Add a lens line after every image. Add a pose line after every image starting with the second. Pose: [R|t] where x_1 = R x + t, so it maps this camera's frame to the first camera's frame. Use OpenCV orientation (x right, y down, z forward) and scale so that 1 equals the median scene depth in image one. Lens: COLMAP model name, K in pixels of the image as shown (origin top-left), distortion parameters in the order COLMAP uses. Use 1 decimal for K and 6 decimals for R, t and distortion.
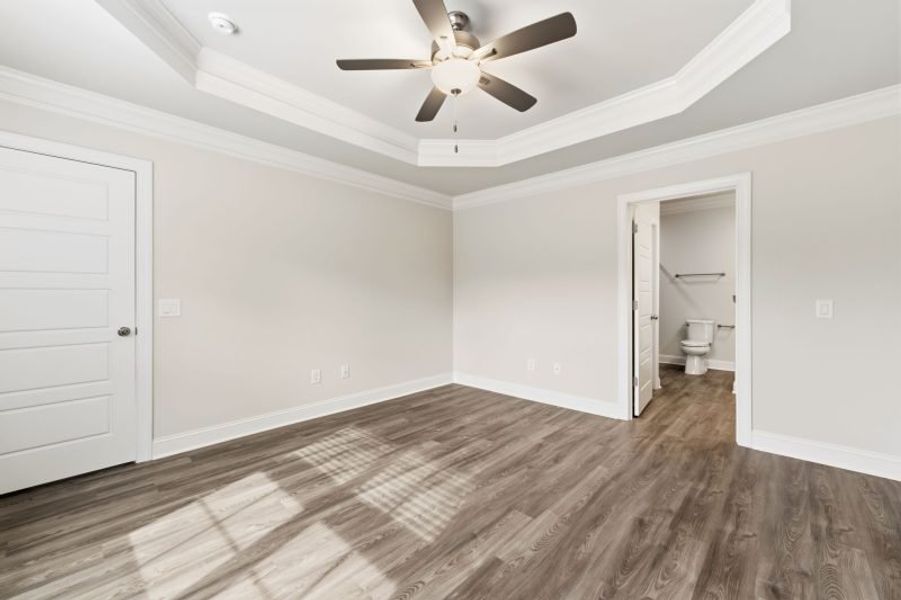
lens RADIAL K [[365.0, 0, 446.8], [0, 365.0, 297.6], [0, 0, 1]] dist [0.002805, -0.000642]
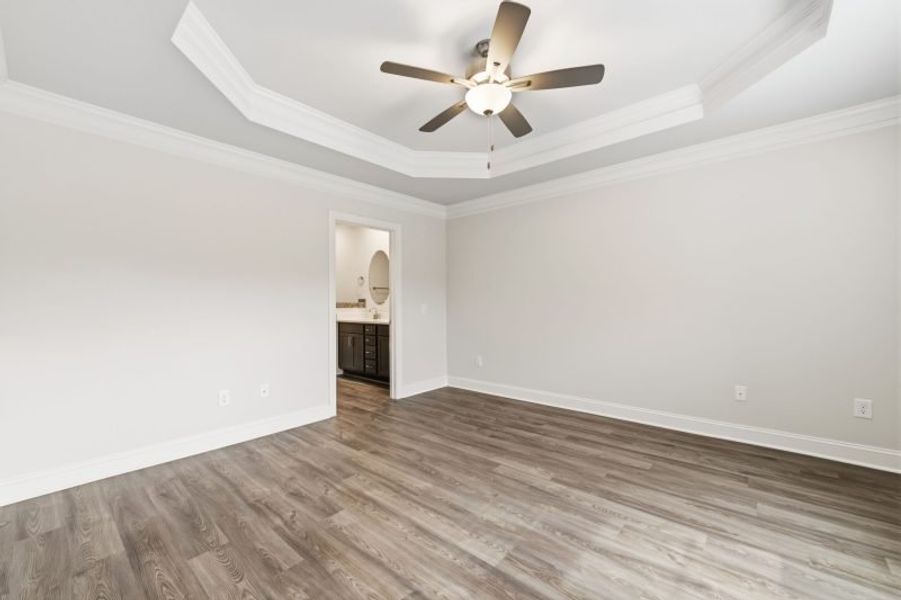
lens RADIAL K [[365.0, 0, 450.1], [0, 365.0, 303.2], [0, 0, 1]] dist [0.002805, -0.000642]
pose [[-0.043488, -0.000489, 0.999054, -0.828673], [0.010561, 0.999944, 0.000949, -0.002413], [-0.998998, 0.010592, -0.043480, 0.919976]]
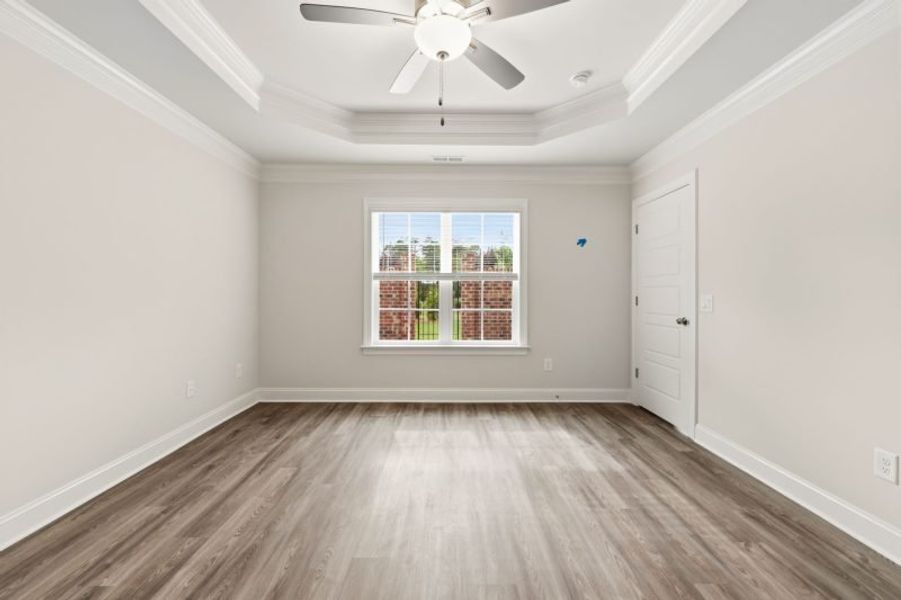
lens RADIAL K [[365.0, 0, 455.0], [0, 365.0, 293.2], [0, 0, 1]] dist [0.002805, -0.000642]
pose [[-0.711214, 0.000316, -0.702976, 0.487230], [-0.002905, 0.999990, 0.003389, -0.001972], [0.702970, 0.004453, -0.711206, 1.296248]]
